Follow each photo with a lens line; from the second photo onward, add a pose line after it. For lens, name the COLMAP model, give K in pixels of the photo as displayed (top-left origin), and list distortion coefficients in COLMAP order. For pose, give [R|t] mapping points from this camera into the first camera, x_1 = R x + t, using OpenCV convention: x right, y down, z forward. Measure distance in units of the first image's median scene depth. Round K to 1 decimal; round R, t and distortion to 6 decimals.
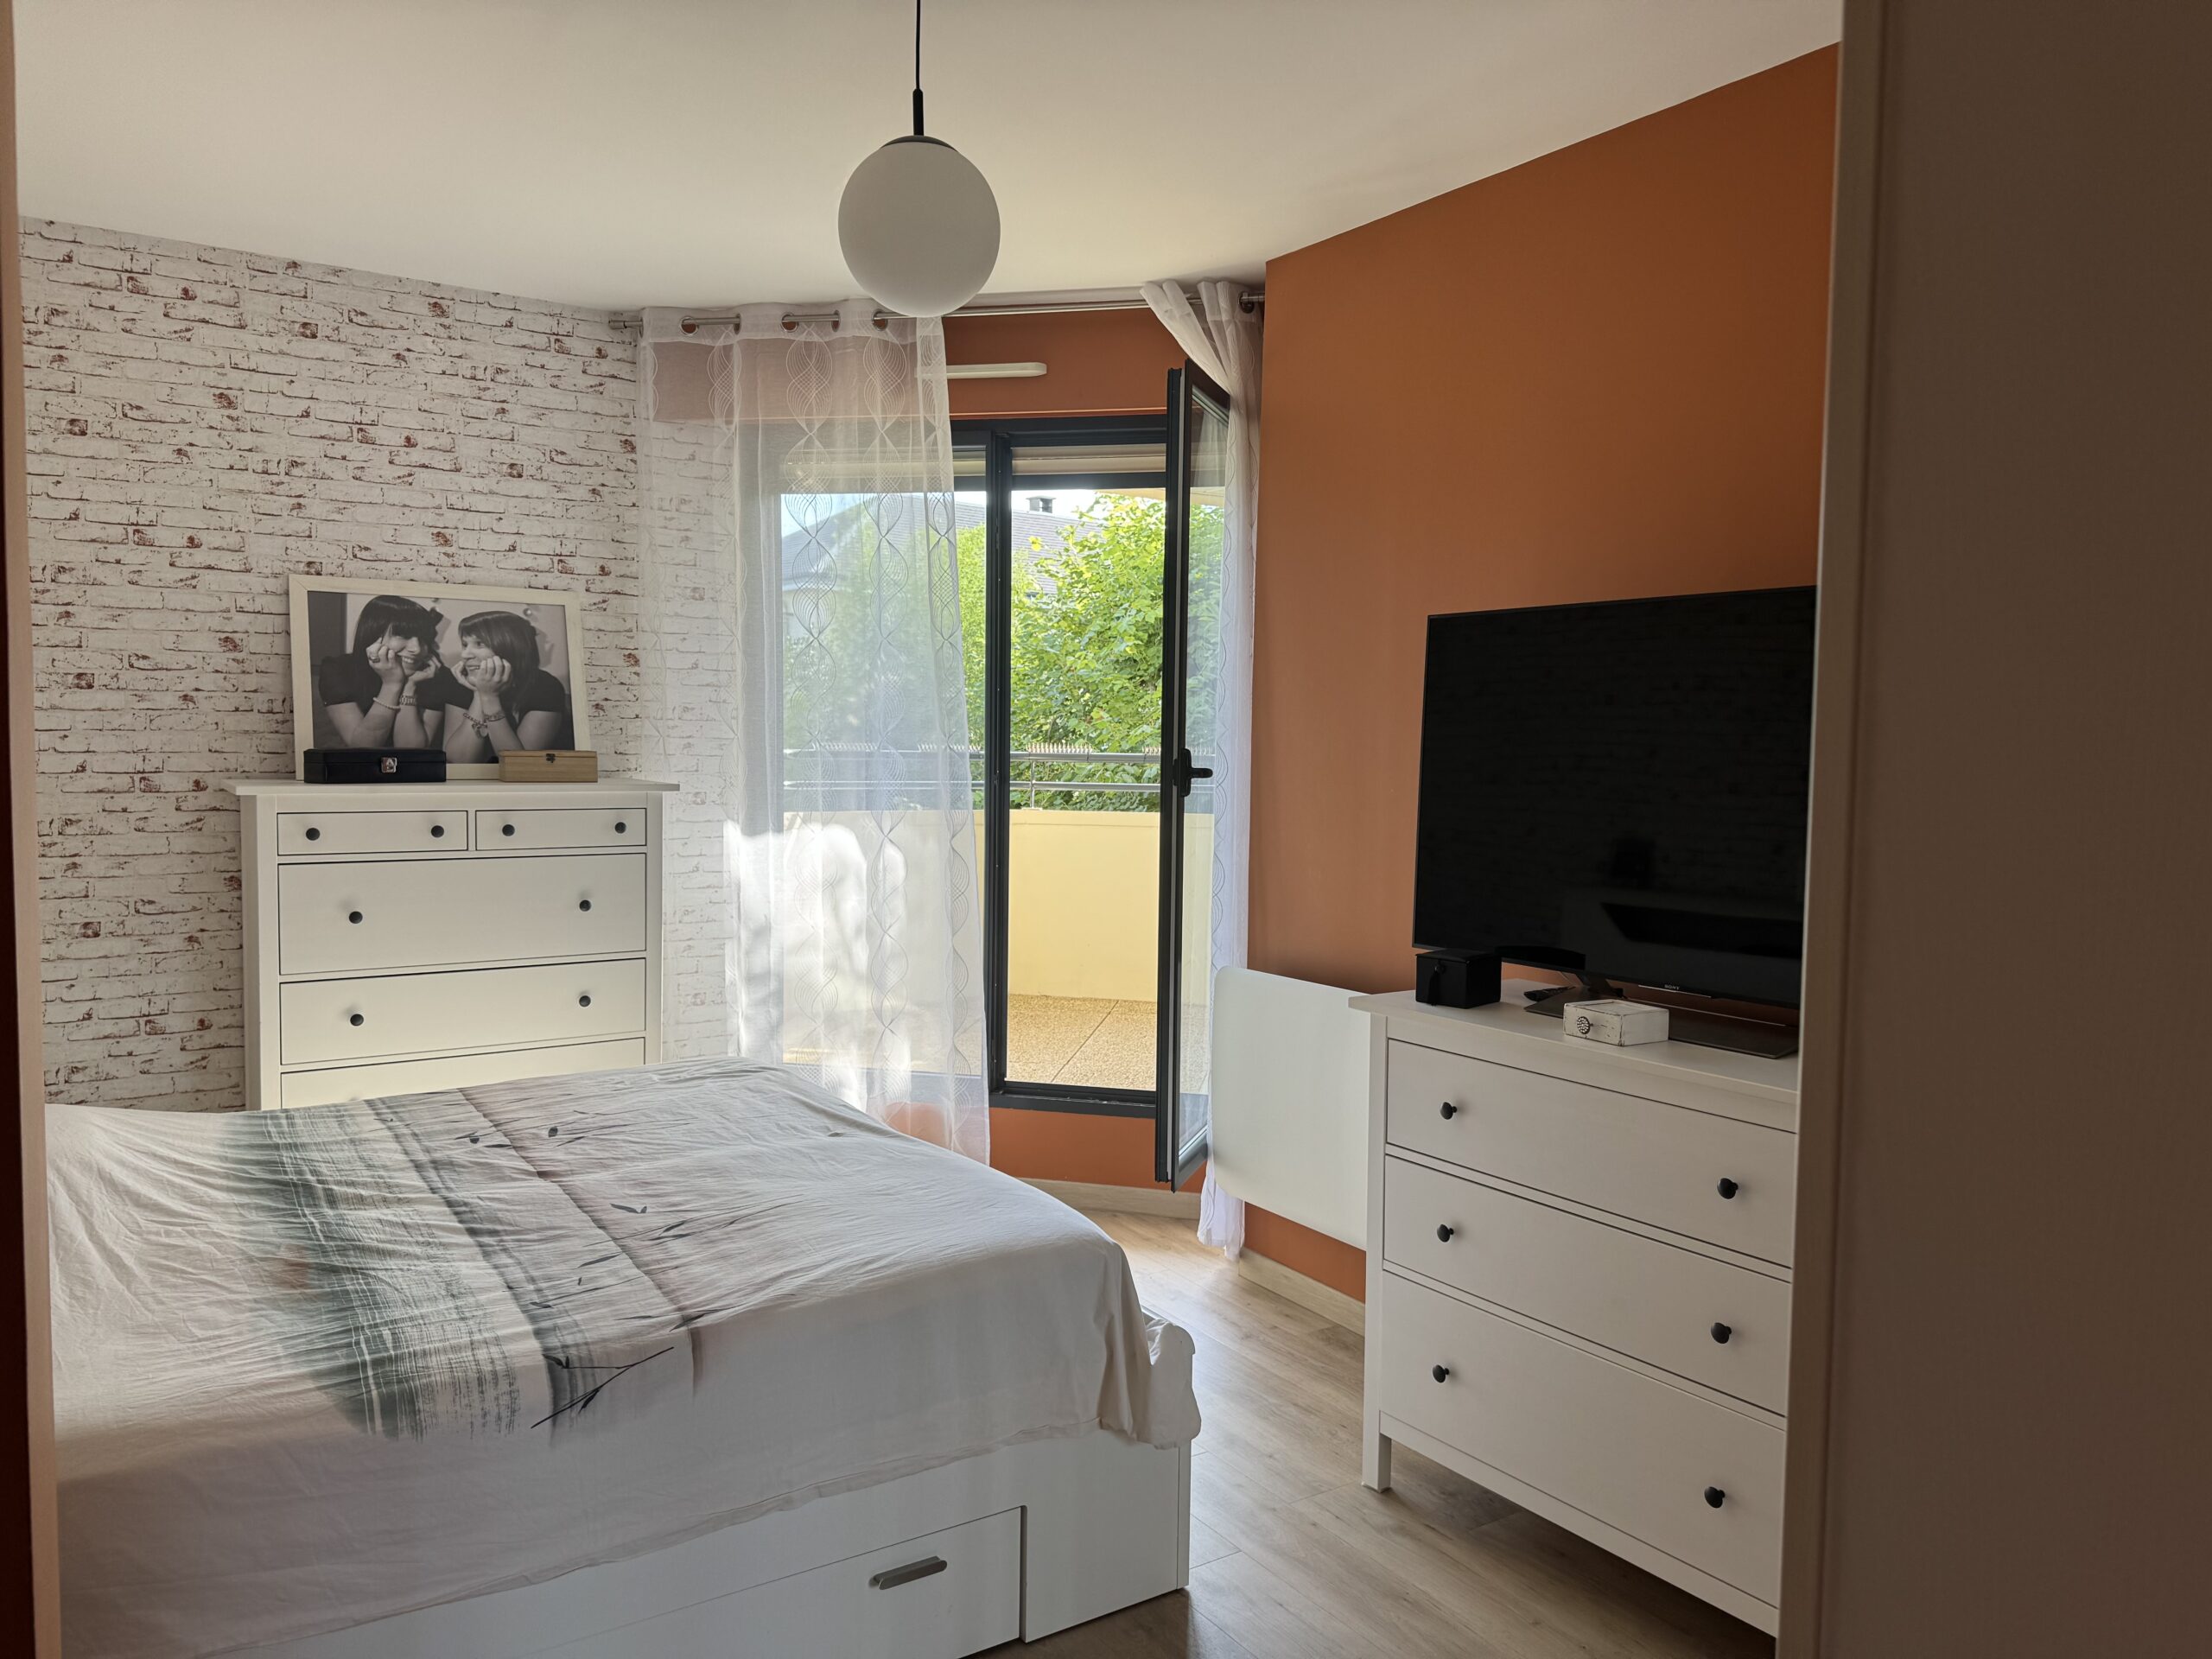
lens RADIAL K [[1544.1, 0, 1106.0], [0, 1544.1, 829.5], [0, 0, 1]] dist [-0.000076, -0.000819]
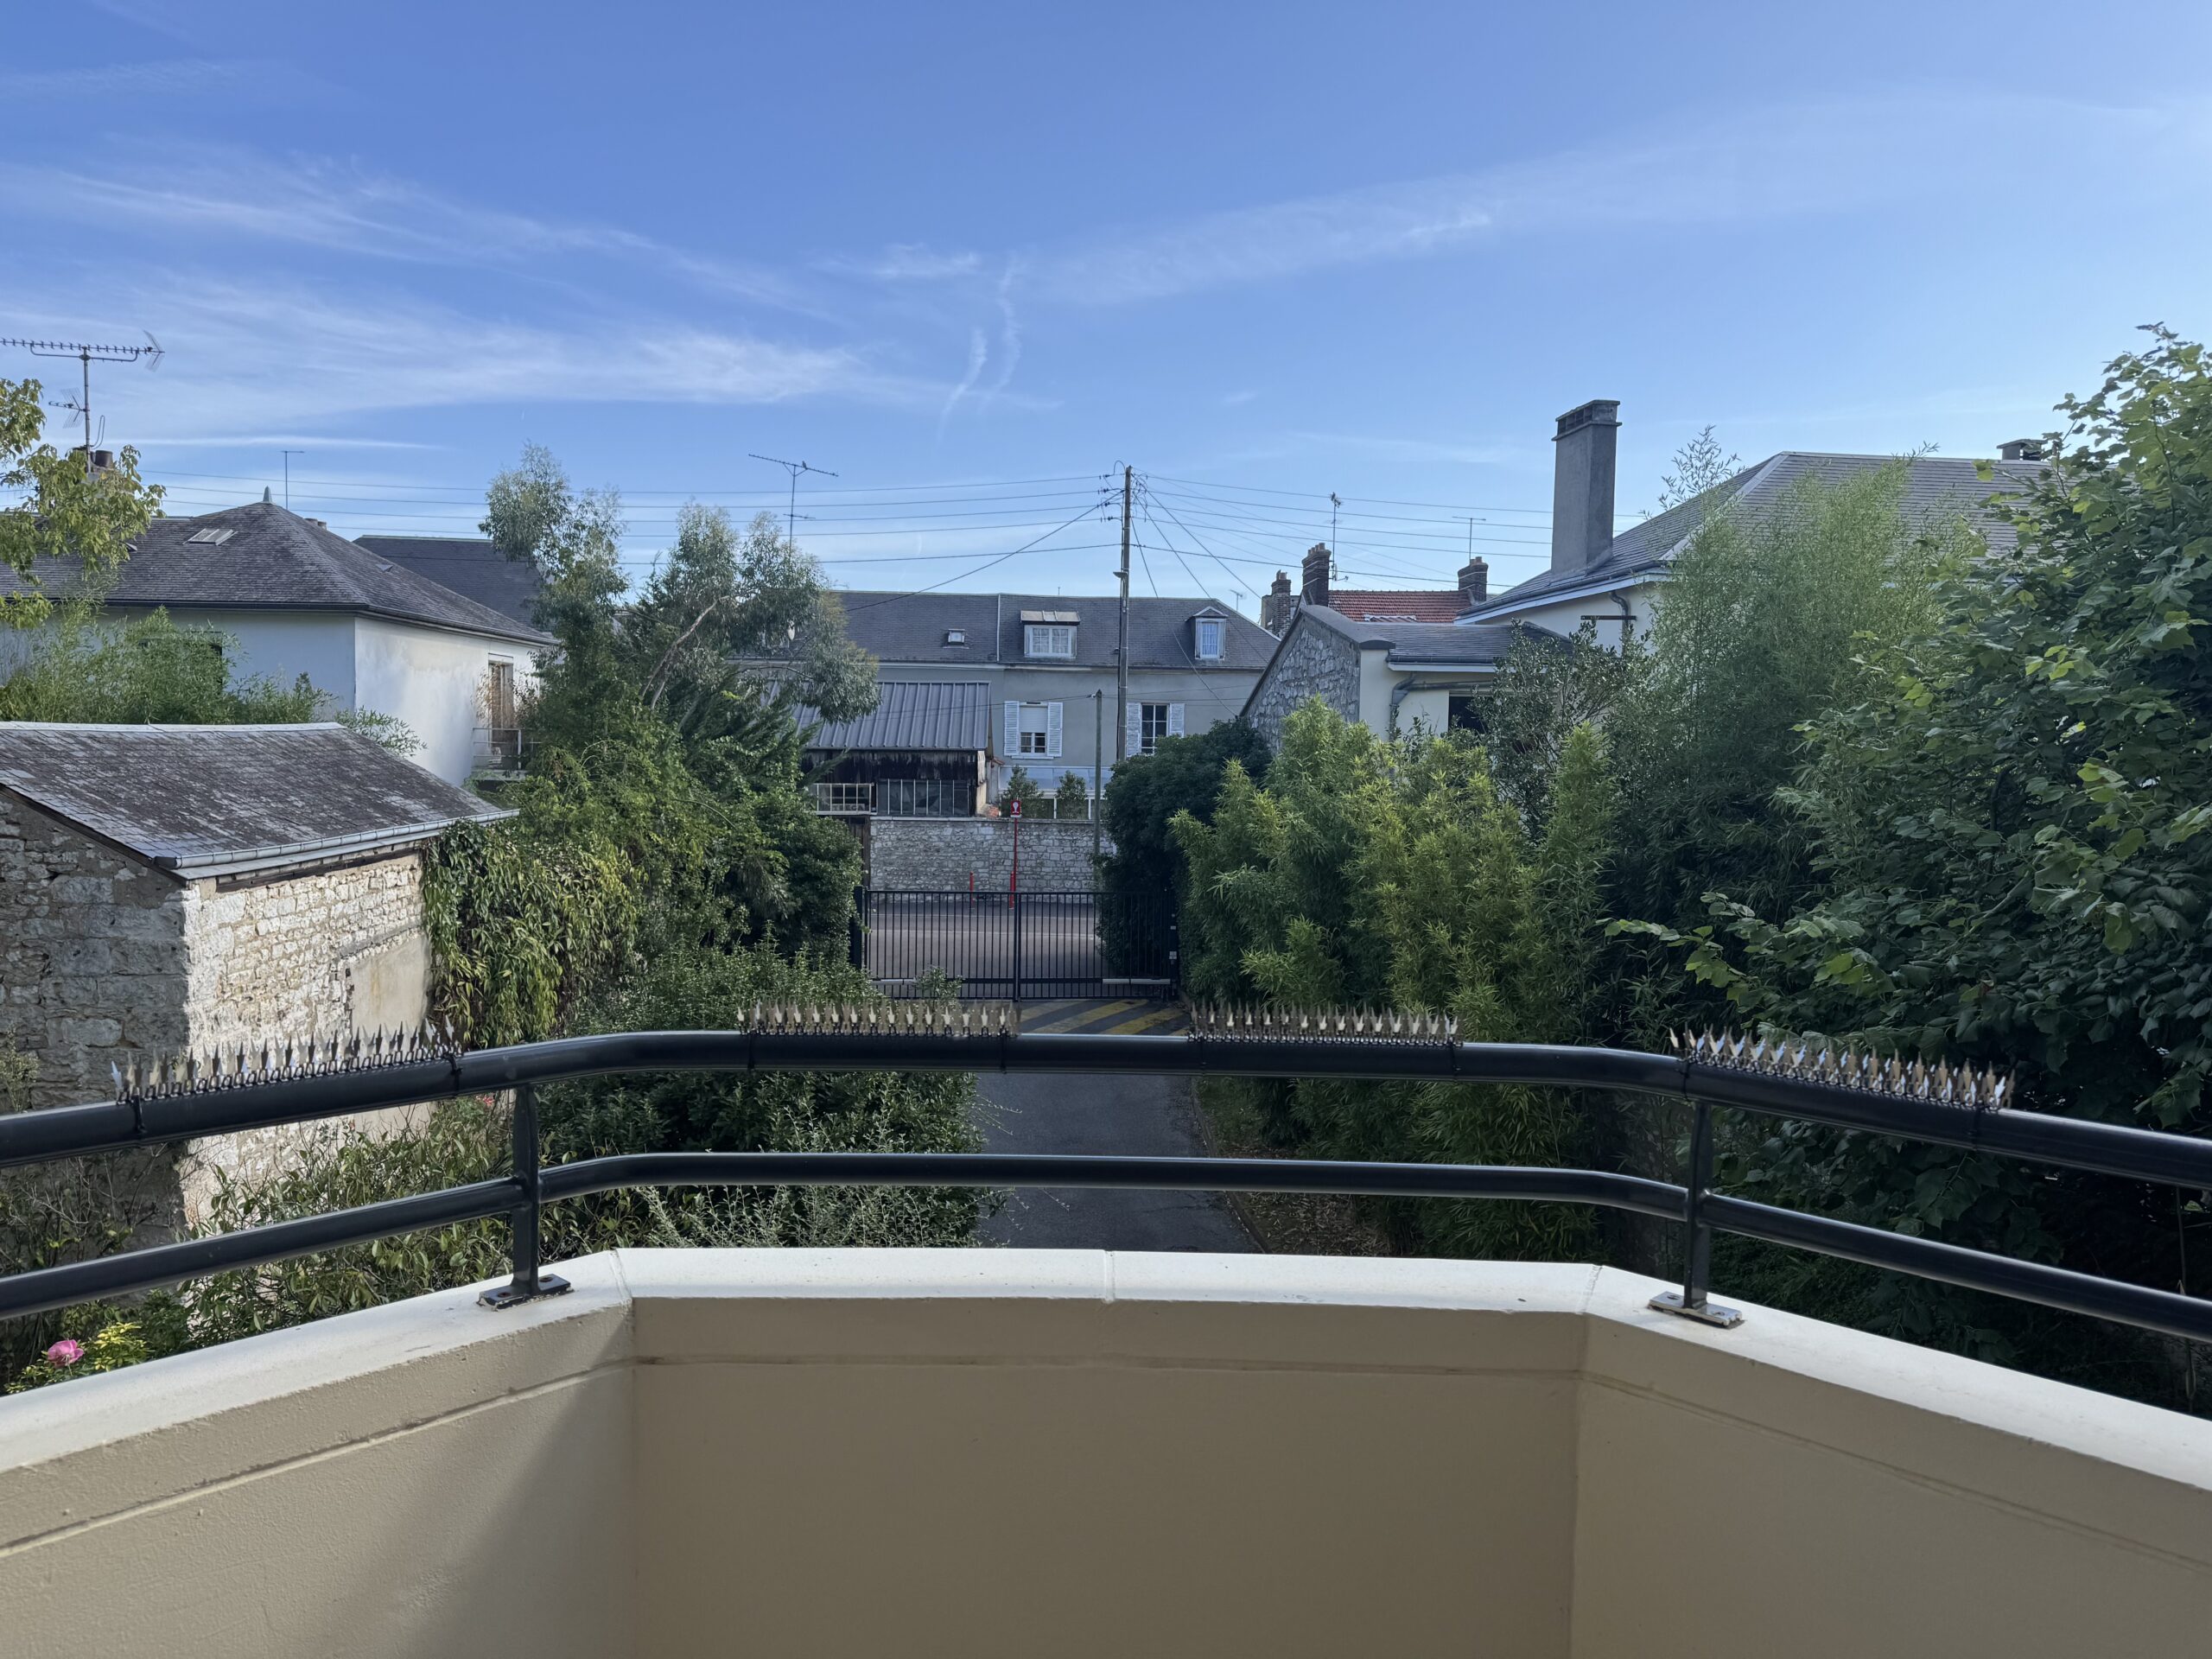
lens RADIAL K [[1544.1, 0, 1106.0], [0, 1544.1, 829.5], [0, 0, 1]] dist [-0.000076, -0.000819]
pose [[0.834934, 0.025698, -0.549750, 0.002371], [-0.032802, 0.999457, -0.003097, -0.040471], [0.549372, 0.020619, 0.835323, 0.381623]]
